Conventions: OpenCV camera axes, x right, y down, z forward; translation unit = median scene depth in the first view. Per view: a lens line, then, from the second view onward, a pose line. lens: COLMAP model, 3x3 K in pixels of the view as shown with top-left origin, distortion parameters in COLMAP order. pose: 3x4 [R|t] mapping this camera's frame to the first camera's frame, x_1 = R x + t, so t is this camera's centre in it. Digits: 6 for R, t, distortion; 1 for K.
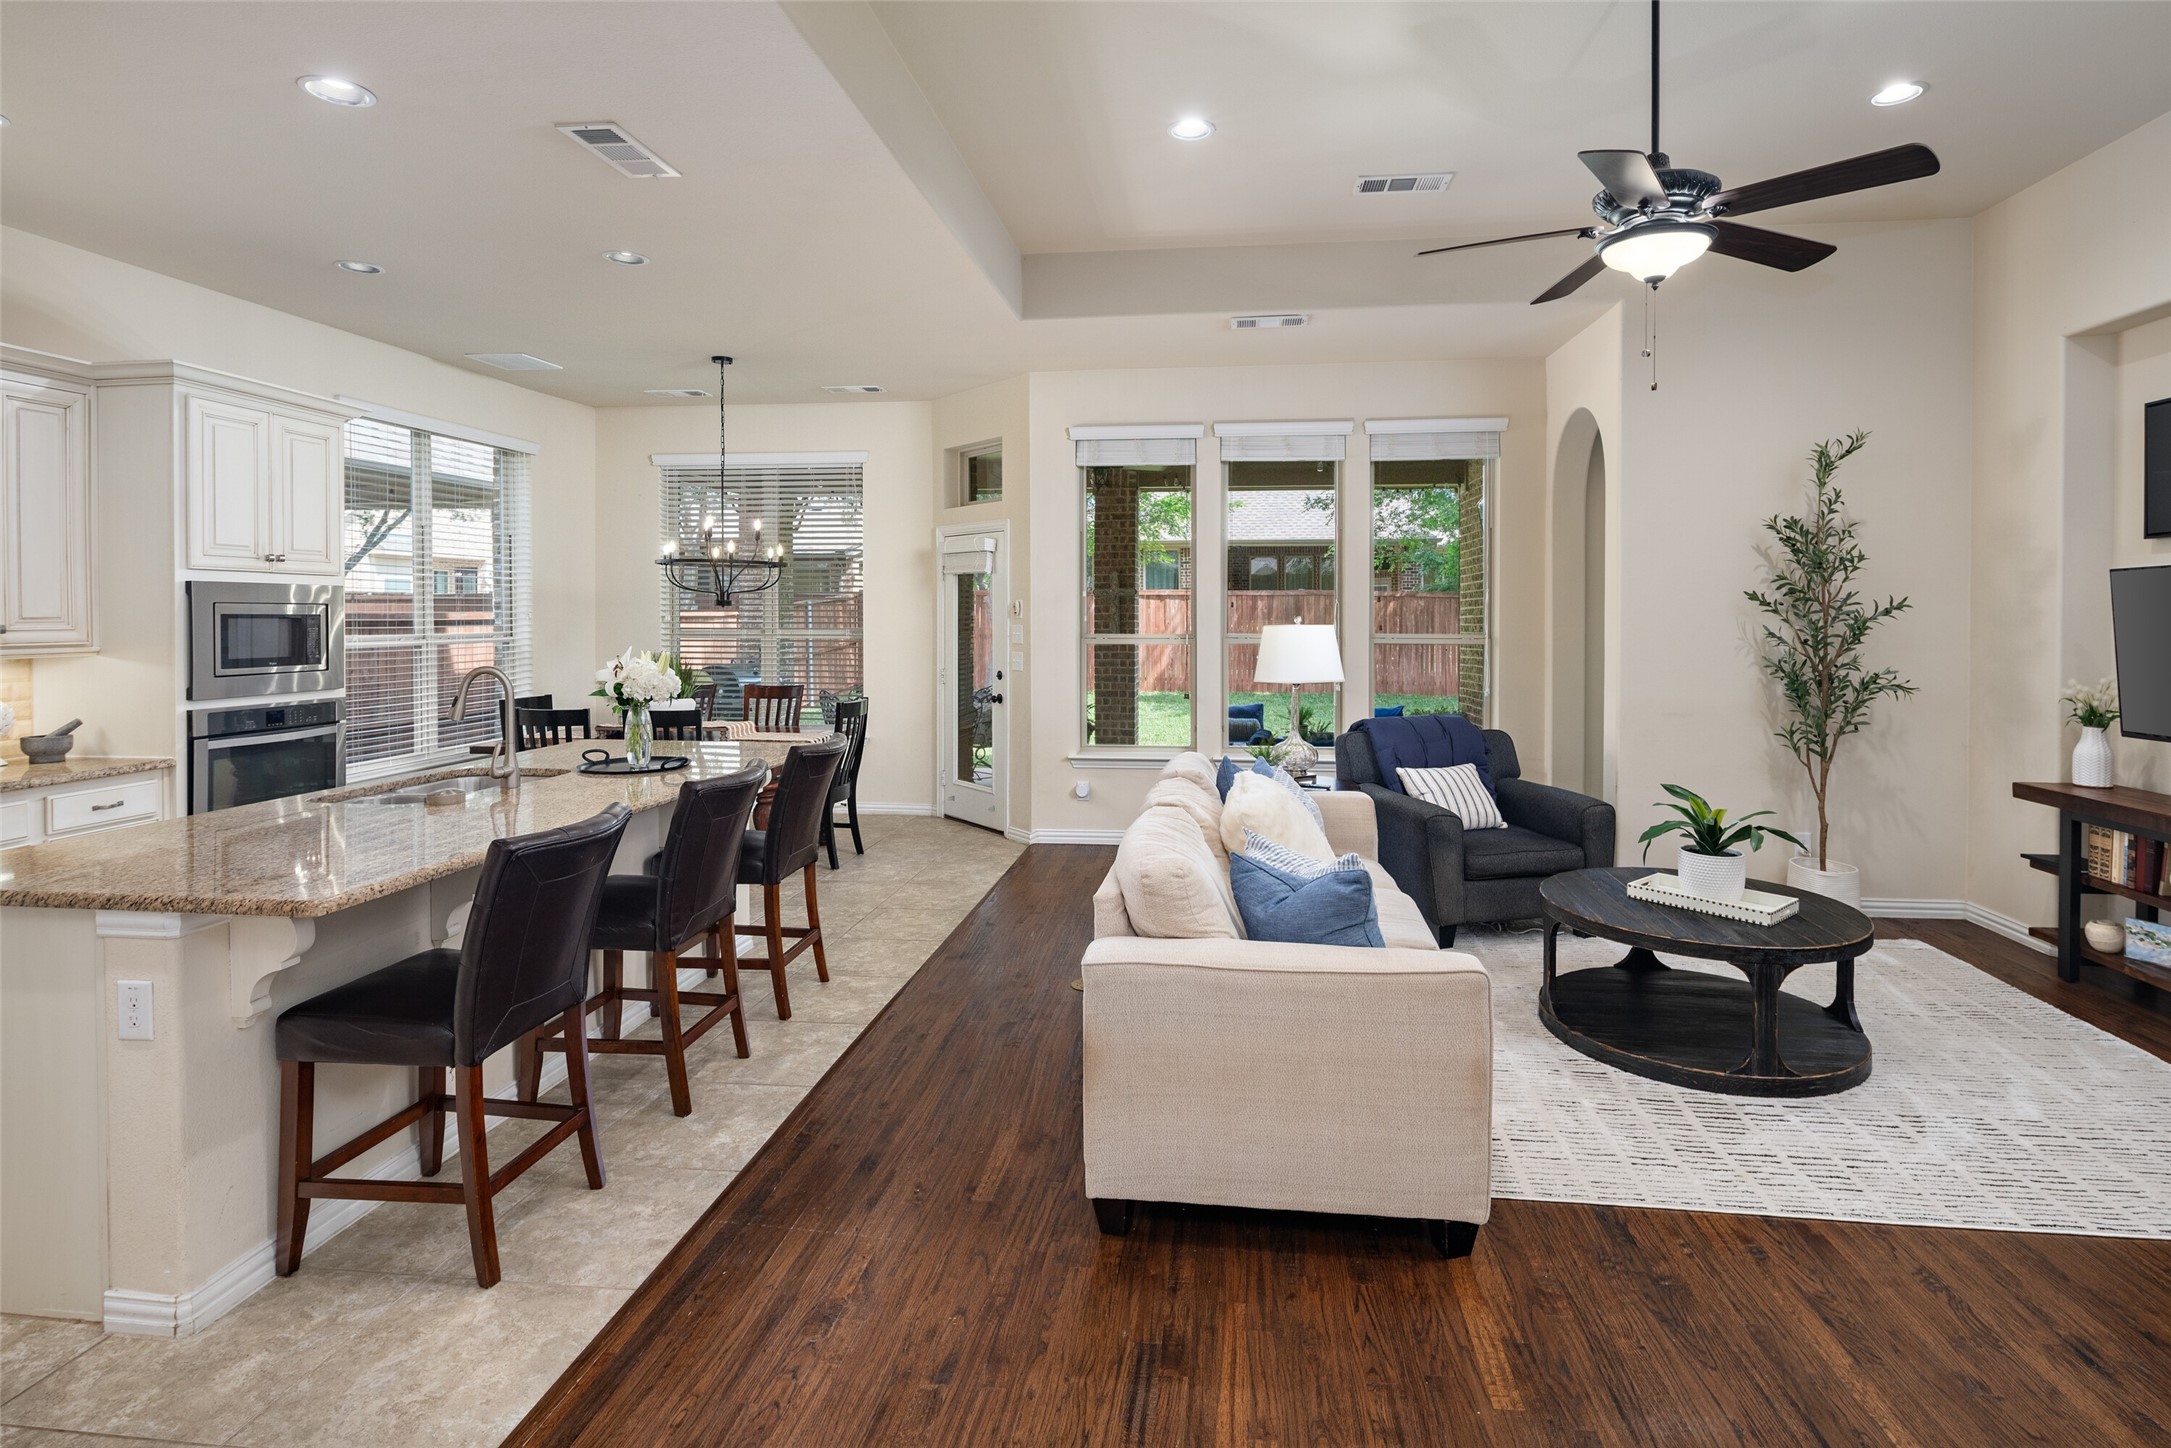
lens RADIAL K [[1065.2, 0, 1117.5], [0, 1065.2, 629.9], [0, 0, 1]] dist [0.004166, -0.005062]
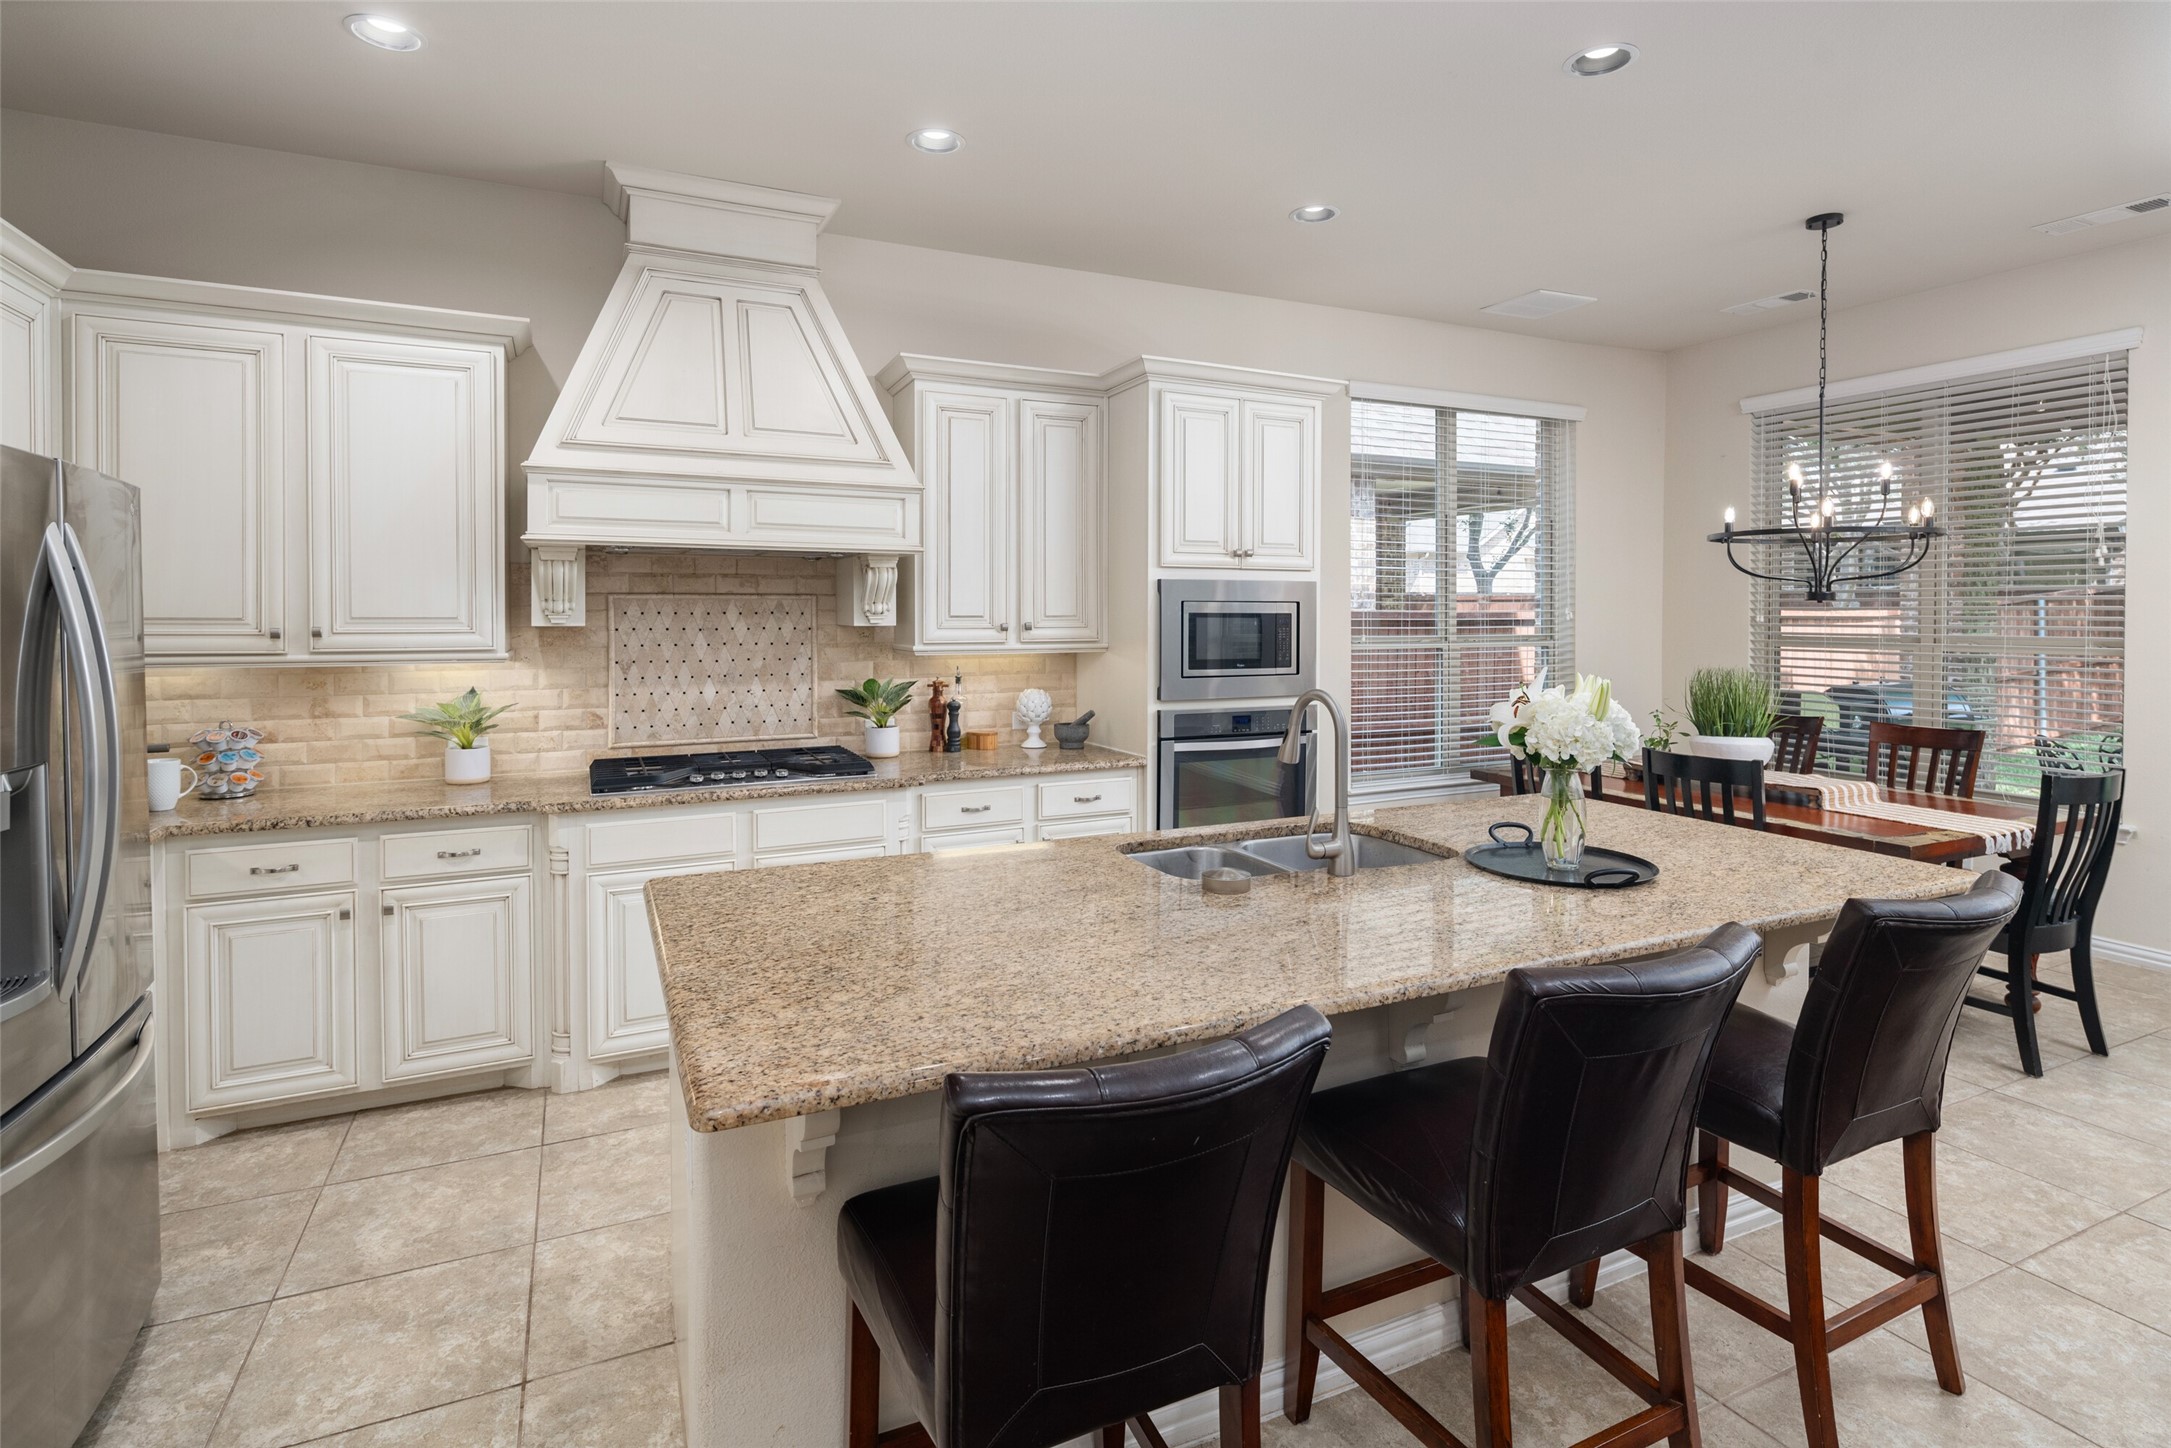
lens RADIAL K [[1065.2, 0, 1049.6], [0, 1065.2, 625.9], [0, 0, 1]] dist [0.004166, -0.005062]
pose [[0.508495, 0.009528, -0.861012, -0.071449], [-0.012738, 0.999913, 0.003542, -0.004653], [0.860970, 0.009167, 0.508572, 0.386987]]
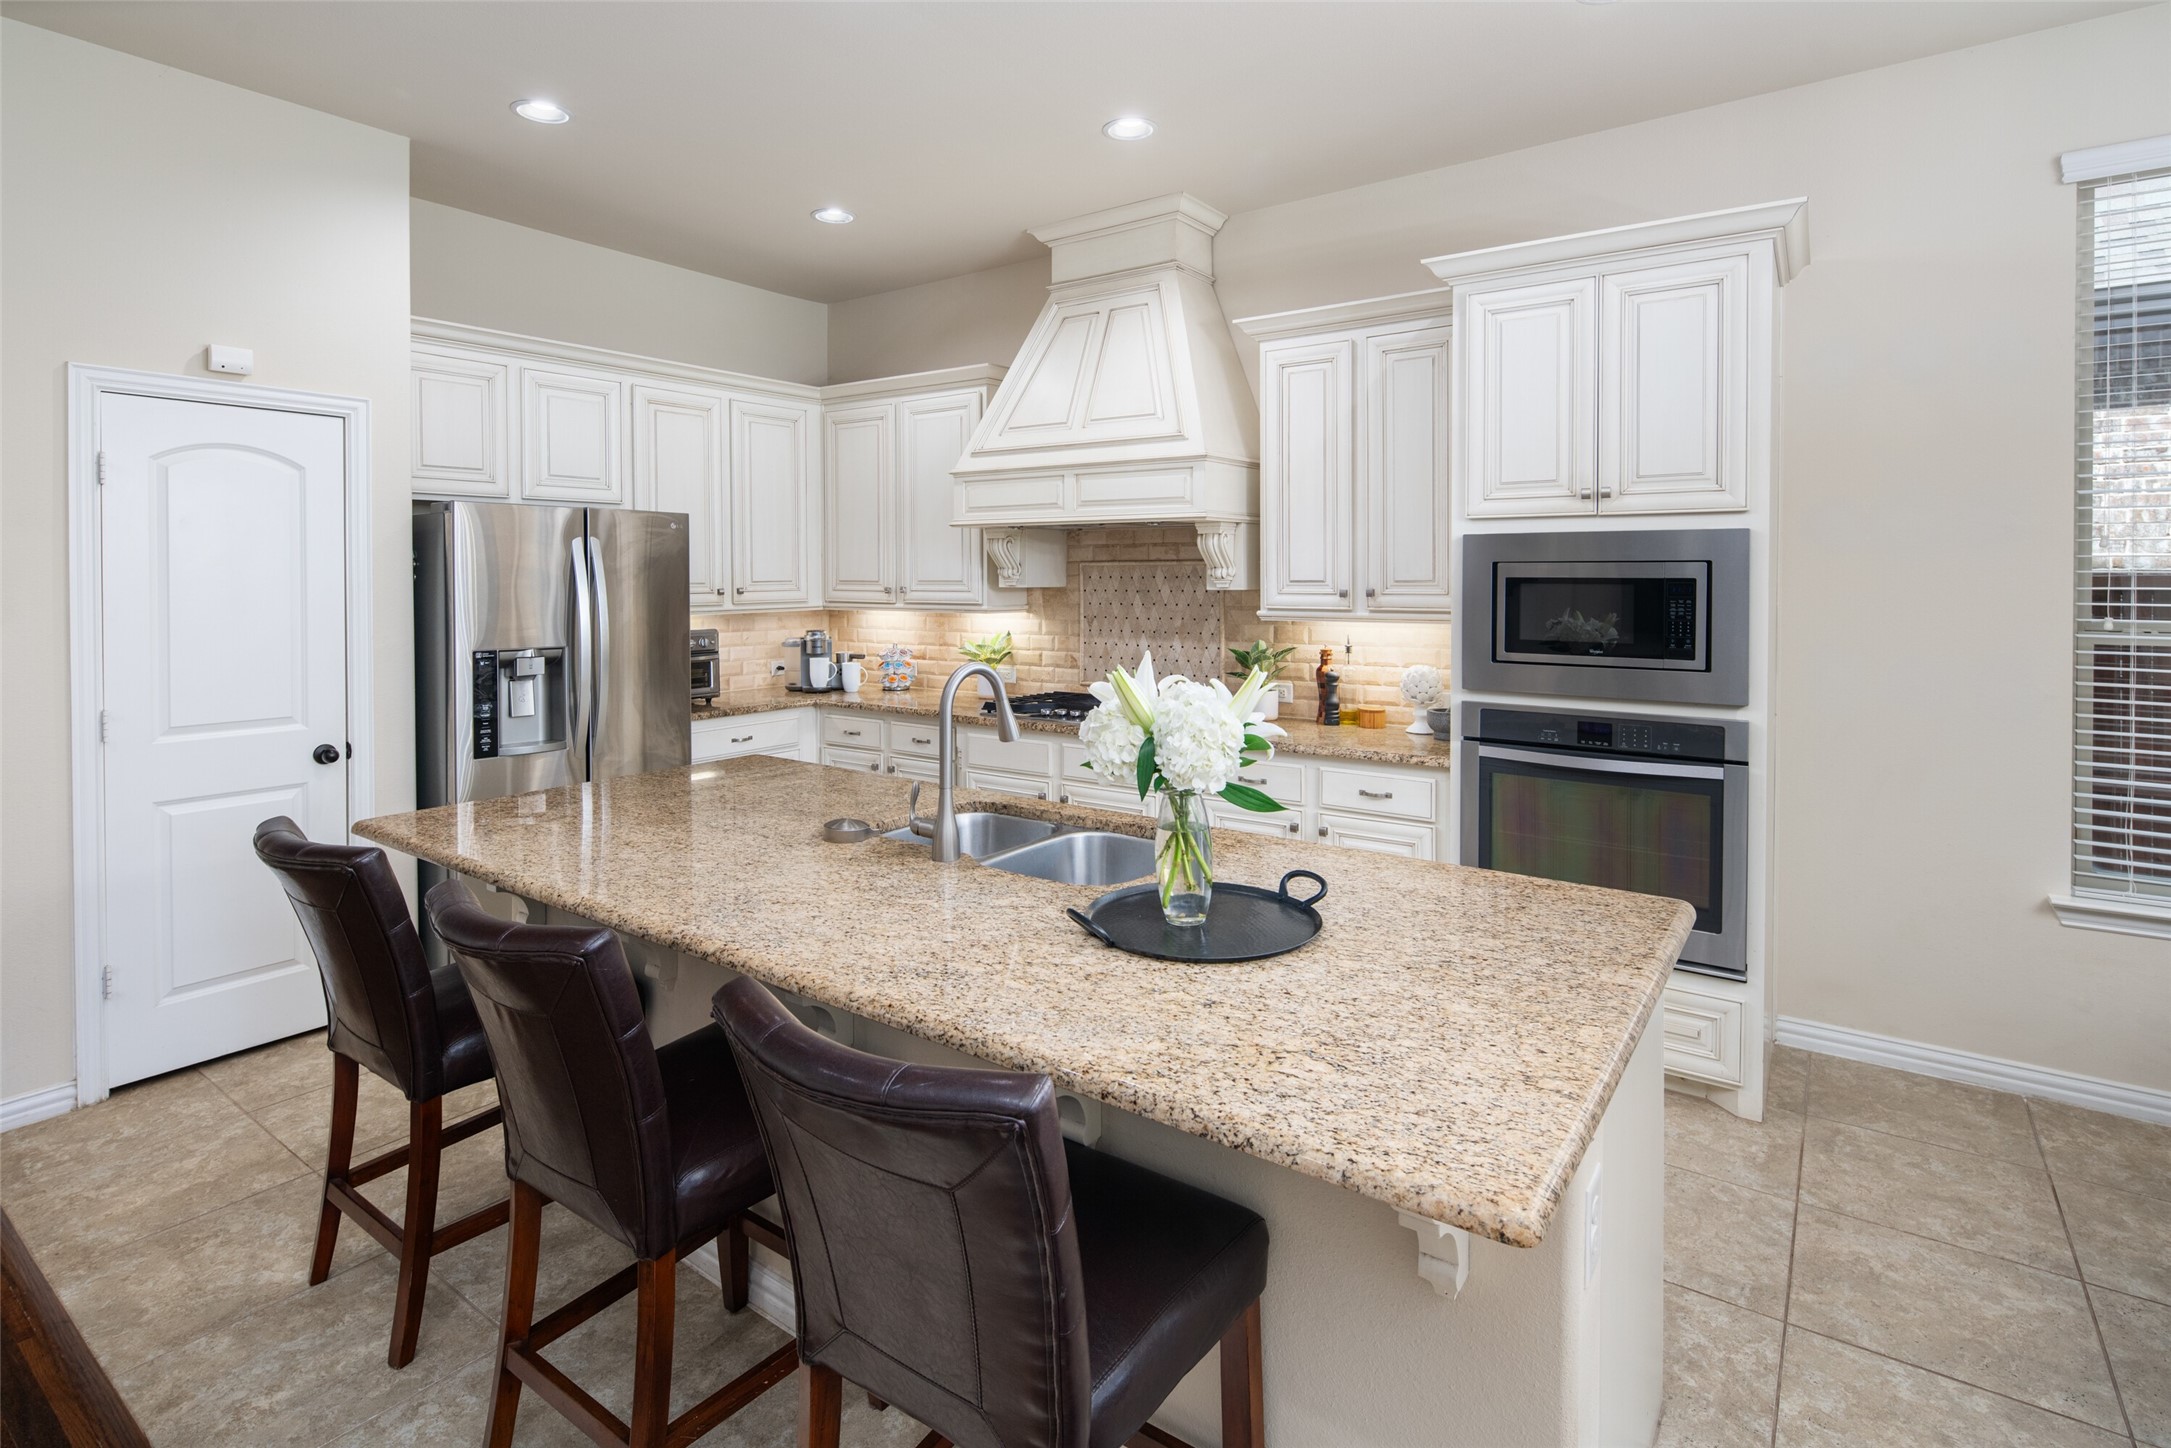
lens RADIAL K [[1065.2, 0, 1083.9], [0, 1065.2, 599.3], [0, 0, 1]] dist [0.004166, -0.005062]
pose [[-0.490874, 0.020335, -0.870993, -0.051143], [-0.011892, 0.999478, 0.030037, -0.018008], [0.871150, 0.025102, -0.490376, 1.069214]]
